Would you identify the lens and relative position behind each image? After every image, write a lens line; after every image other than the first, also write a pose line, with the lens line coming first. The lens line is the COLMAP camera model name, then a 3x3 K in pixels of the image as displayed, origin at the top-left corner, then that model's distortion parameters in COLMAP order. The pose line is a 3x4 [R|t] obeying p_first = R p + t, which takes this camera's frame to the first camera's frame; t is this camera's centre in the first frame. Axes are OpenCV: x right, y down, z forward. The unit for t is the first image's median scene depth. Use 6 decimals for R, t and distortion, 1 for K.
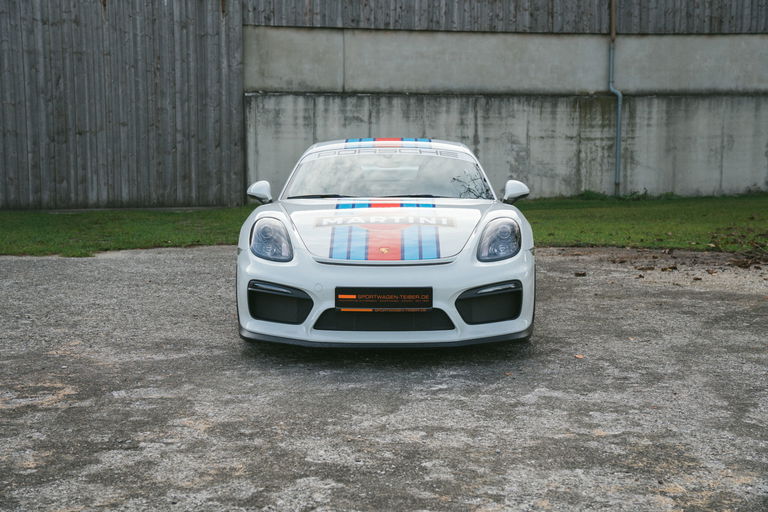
lens RADIAL K [[1158.3, 0, 384.0], [0, 1158.3, 256.0], [0, 0, 1]] dist [0.207185, 0.475380]
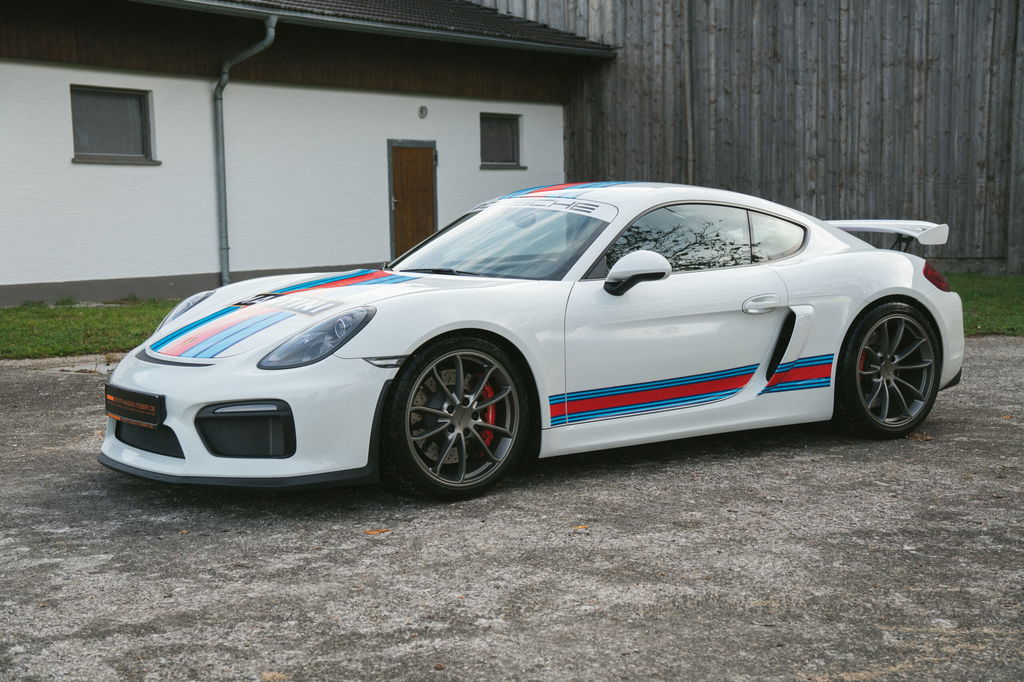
lens RADIAL K [[1544.5, 0, 512.0], [0, 1544.5, 341.0], [0, 0, 1]] dist [0.207185, 0.475380]
pose [[0.595798, 0.066124, -0.800408, 0.230024], [-0.059082, 0.997513, 0.038428, -0.014017], [0.800958, 0.024394, 0.598223, 0.143540]]
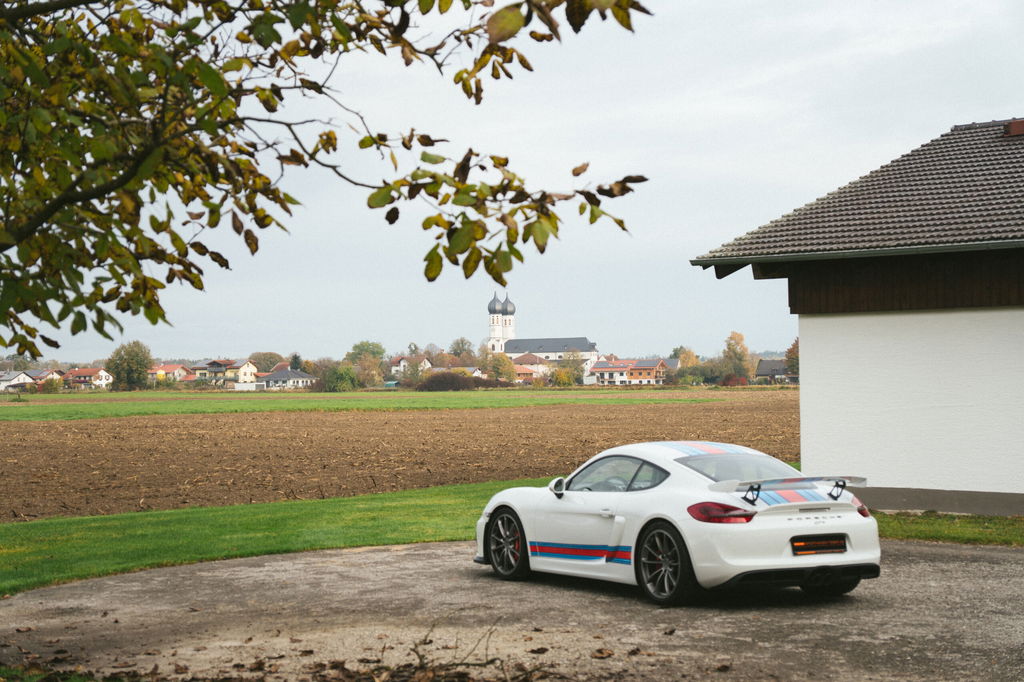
lens RADIAL K [[2014.4, 0, 512.9], [0, 2014.4, 358.4], [0, 0, 1]] dist [0.538862, 0.396132]
pose [[-0.849494, 0.005068, -0.527574, 0.410878], [-0.035080, 0.997198, 0.066065, -0.105584], [0.526431, 0.074629, -0.846936, 0.884900]]
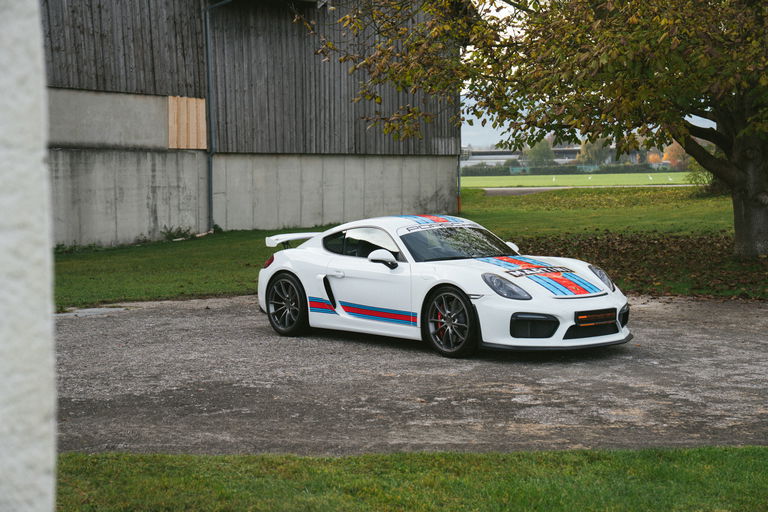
lens RADIAL K [[1361.8, 0, 384.0], [0, 1361.8, 256.0], [0, 0, 1]] dist [0.398190, 0.148244]
pose [[0.749504, -0.045245, 0.660452, -0.370968], [0.070765, 0.997421, -0.011977, -0.011717], [-0.658207, 0.055713, 0.750773, -0.070110]]
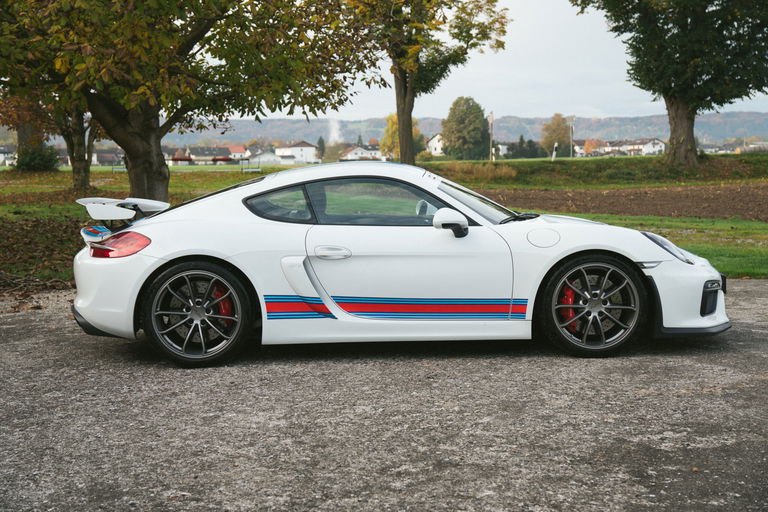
lens RADIAL K [[1158.3, 0, 384.0], [0, 1158.3, 256.0], [0, 0, 1]] dist [0.207185, 0.475380]
pose [[-0.049063, -0.073955, 0.996054, -0.314436], [0.108505, 0.990958, 0.078921, -0.032682], [-0.992884, 0.111949, -0.040595, 0.342855]]
